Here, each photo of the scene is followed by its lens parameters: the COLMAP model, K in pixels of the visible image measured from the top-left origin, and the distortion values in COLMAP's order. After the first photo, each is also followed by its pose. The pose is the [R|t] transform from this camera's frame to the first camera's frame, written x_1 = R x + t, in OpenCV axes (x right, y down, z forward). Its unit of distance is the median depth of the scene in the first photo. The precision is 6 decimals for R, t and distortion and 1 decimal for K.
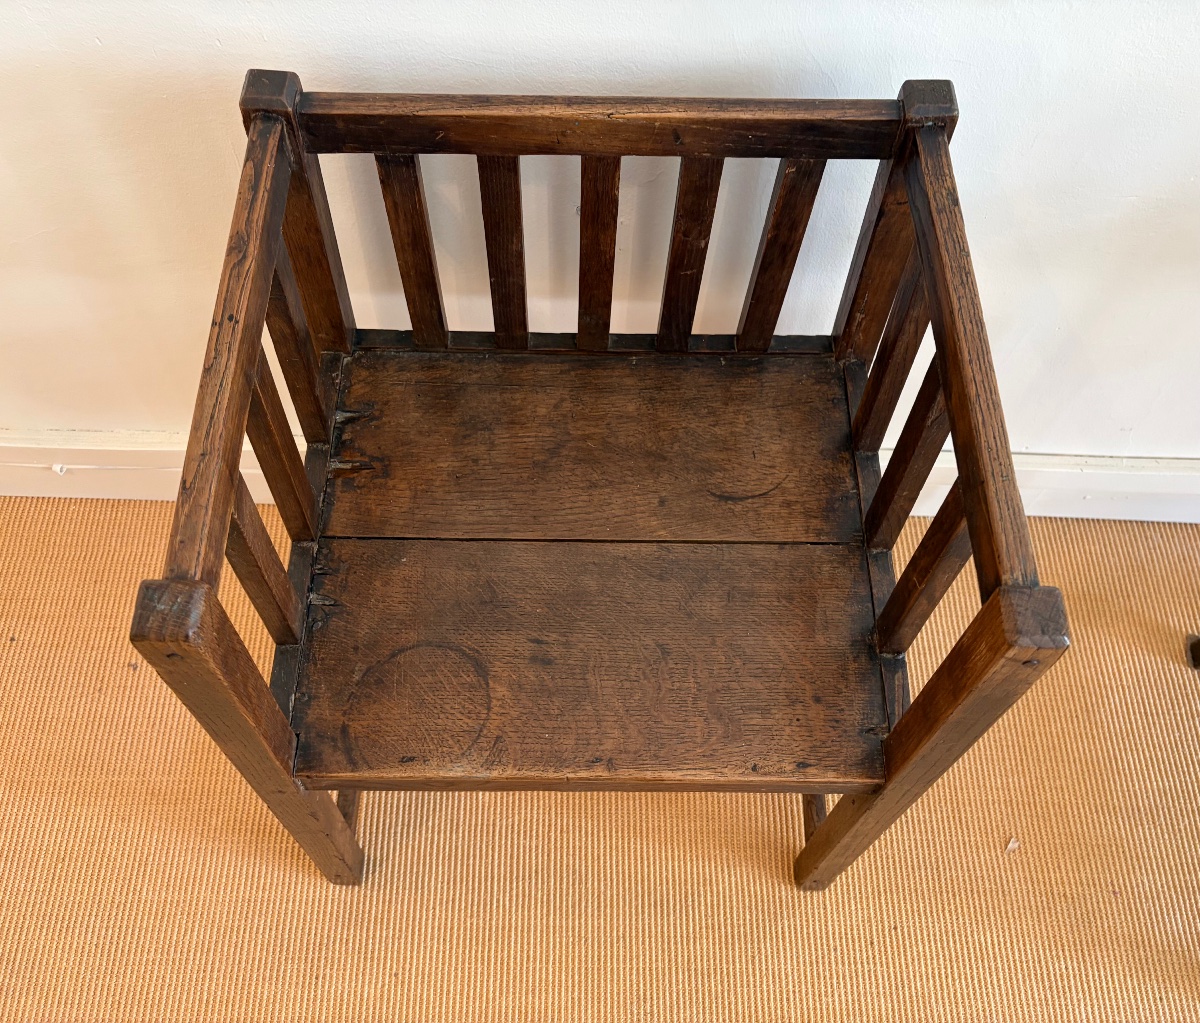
lens RADIAL K [[1030.5, 0, 610.2], [0, 1030.5, 508.0], [0, 0, 1]] dist [-0.002647, 0.003186]
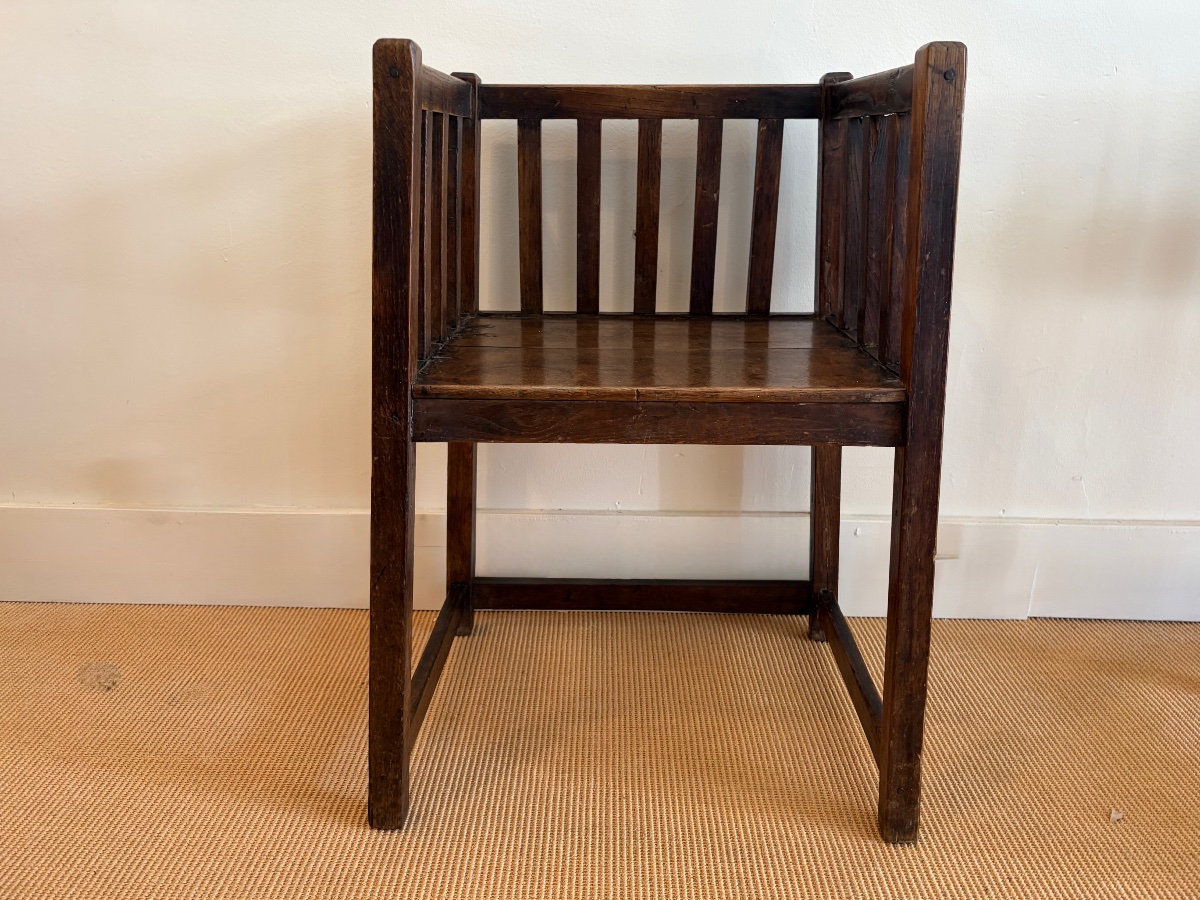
lens RADIAL K [[916.0, 0, 612.5], [0, 916.0, 450.3], [0, 0, 1]] dist [0.006279, -0.017647]
pose [[0.999694, -0.019354, -0.015401, -0.037371], [0.002848, 0.708589, -0.705616, 0.710250], [0.024569, 0.705356, 0.708427, 0.199537]]
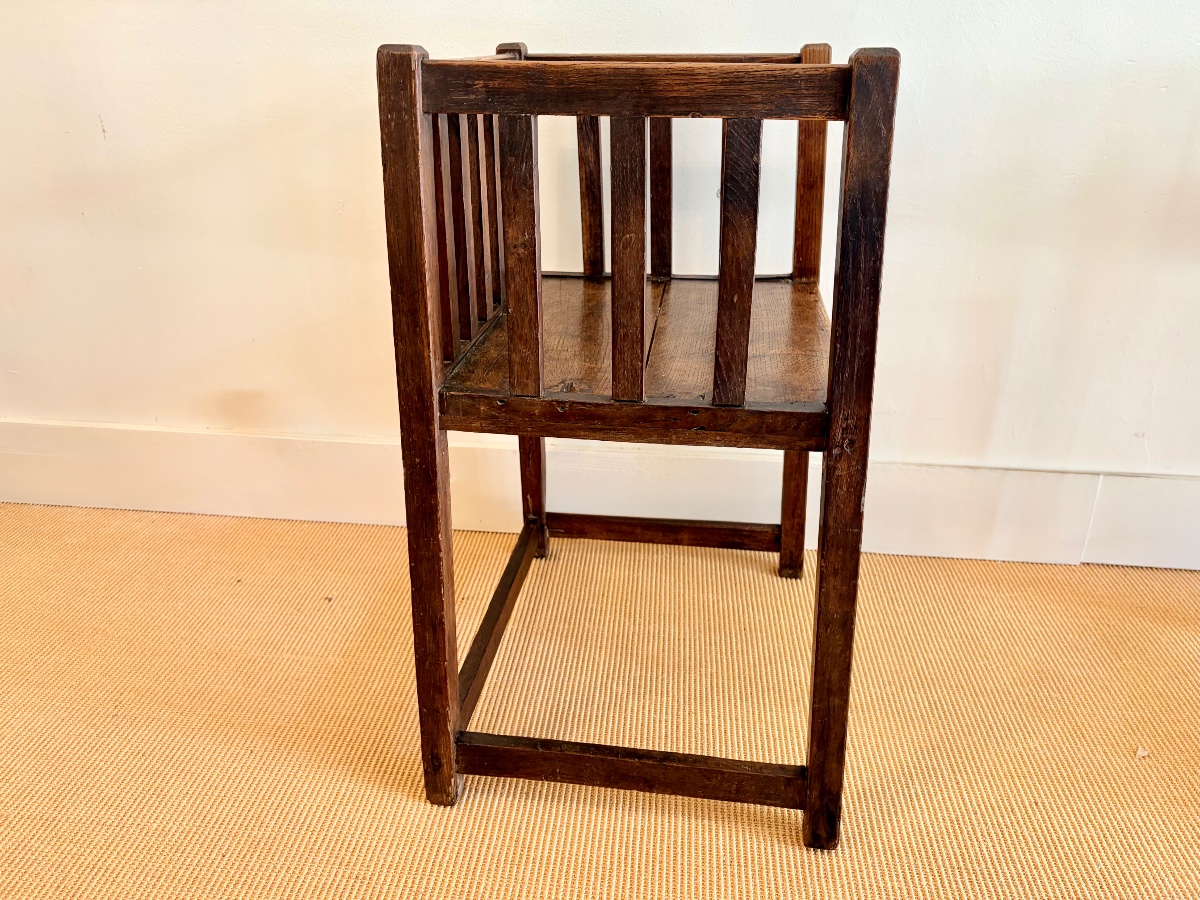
lens RADIAL K [[908.9, 0, 604.1], [0, 908.9, 454.6], [0, 0, 1]] dist [-0.000442, -0.013863]
pose [[0.995152, 0.014521, -0.097268, -0.050234], [-0.072040, 0.780919, -0.620464, 0.727882], [0.066949, 0.624463, 0.778179, 0.105021]]
